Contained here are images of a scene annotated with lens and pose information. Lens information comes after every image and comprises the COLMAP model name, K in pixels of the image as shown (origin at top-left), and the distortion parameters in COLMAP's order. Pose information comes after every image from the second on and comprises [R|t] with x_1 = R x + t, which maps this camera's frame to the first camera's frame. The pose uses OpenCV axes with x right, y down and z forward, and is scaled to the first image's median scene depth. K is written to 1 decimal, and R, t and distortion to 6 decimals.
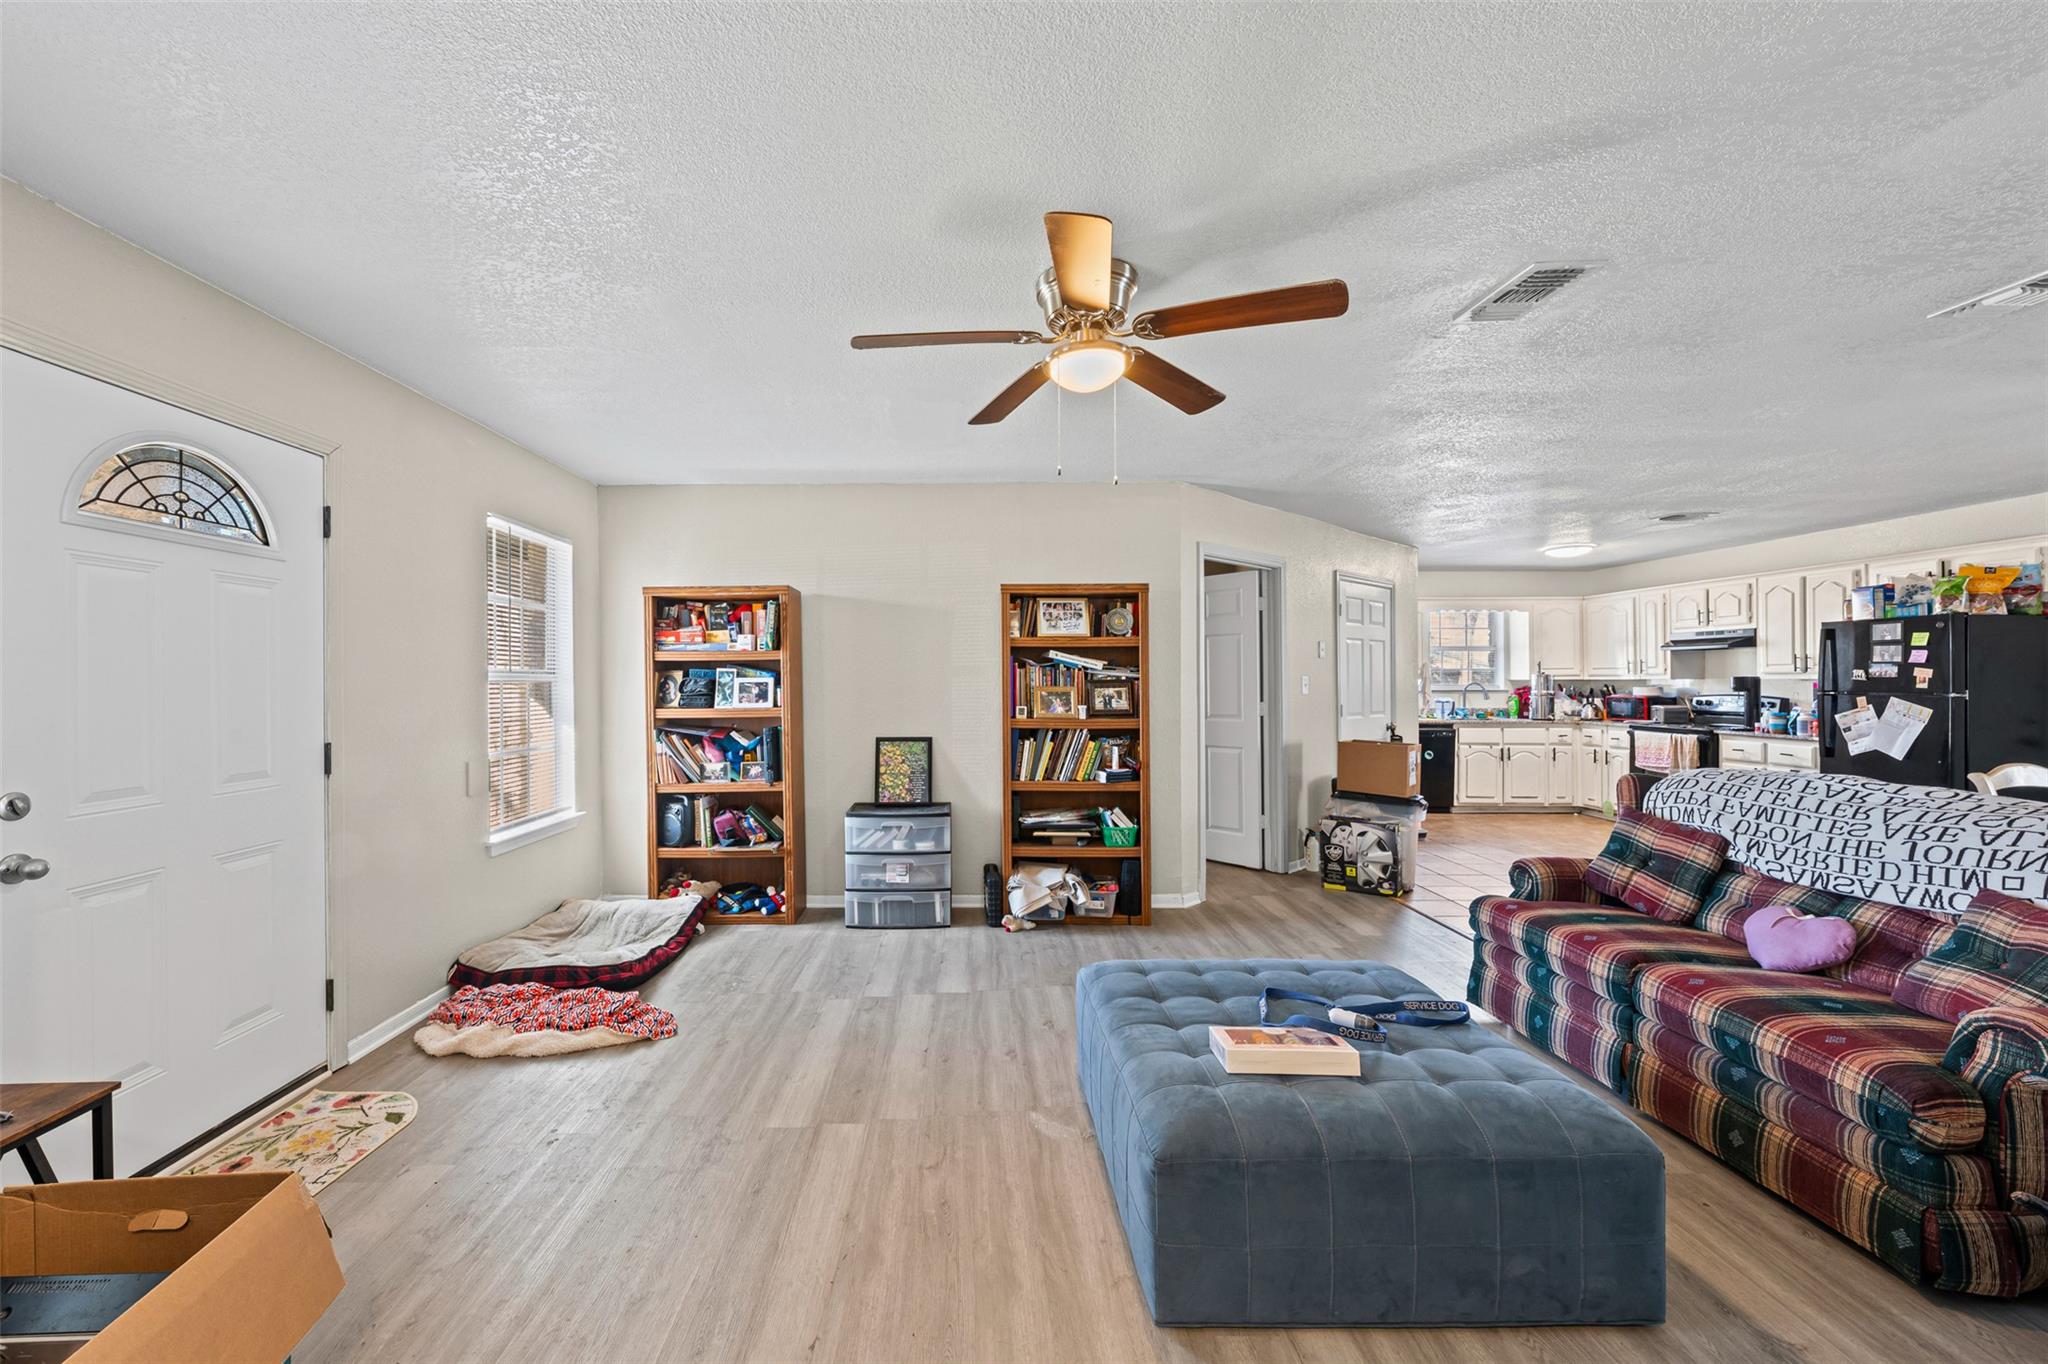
lens RADIAL K [[758.7, 0, 971.2], [0, 758.7, 672.4], [0, 0, 1]] dist [-0.002569, -0.000215]
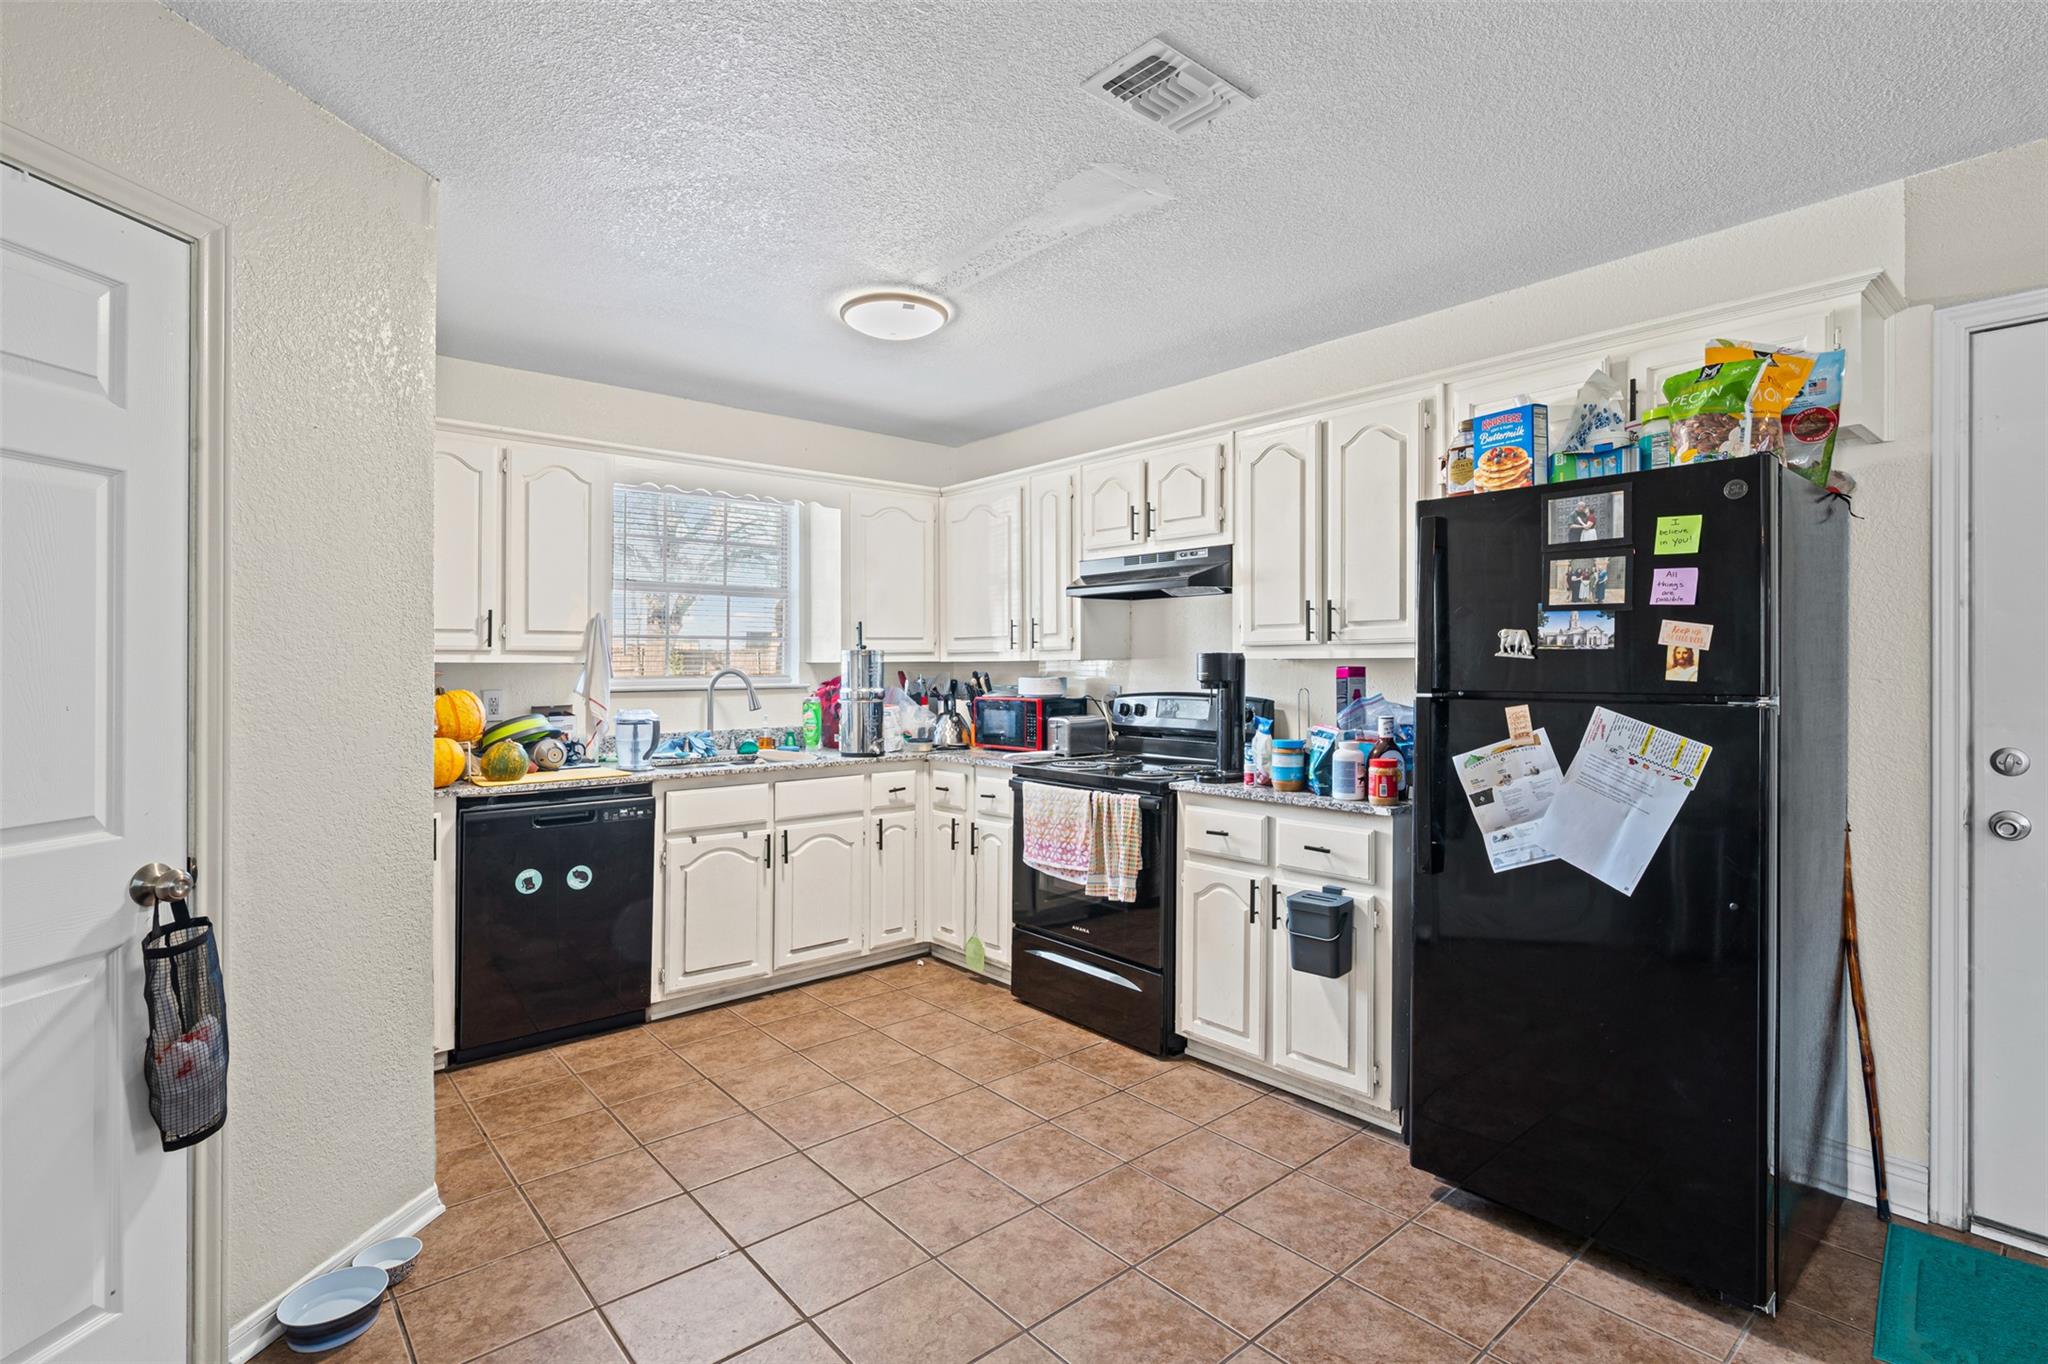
lens RADIAL K [[966.6, 0, 1022.5], [0, 966.6, 669.4], [0, 0, 1]] dist [-0.001473, 0.000311]
pose [[0.743699, -0.004932, 0.668497, 0.556081], [-0.003813, 0.999925, 0.011619, 0.008637], [-0.668504, -0.011190, 0.743624, 0.646421]]
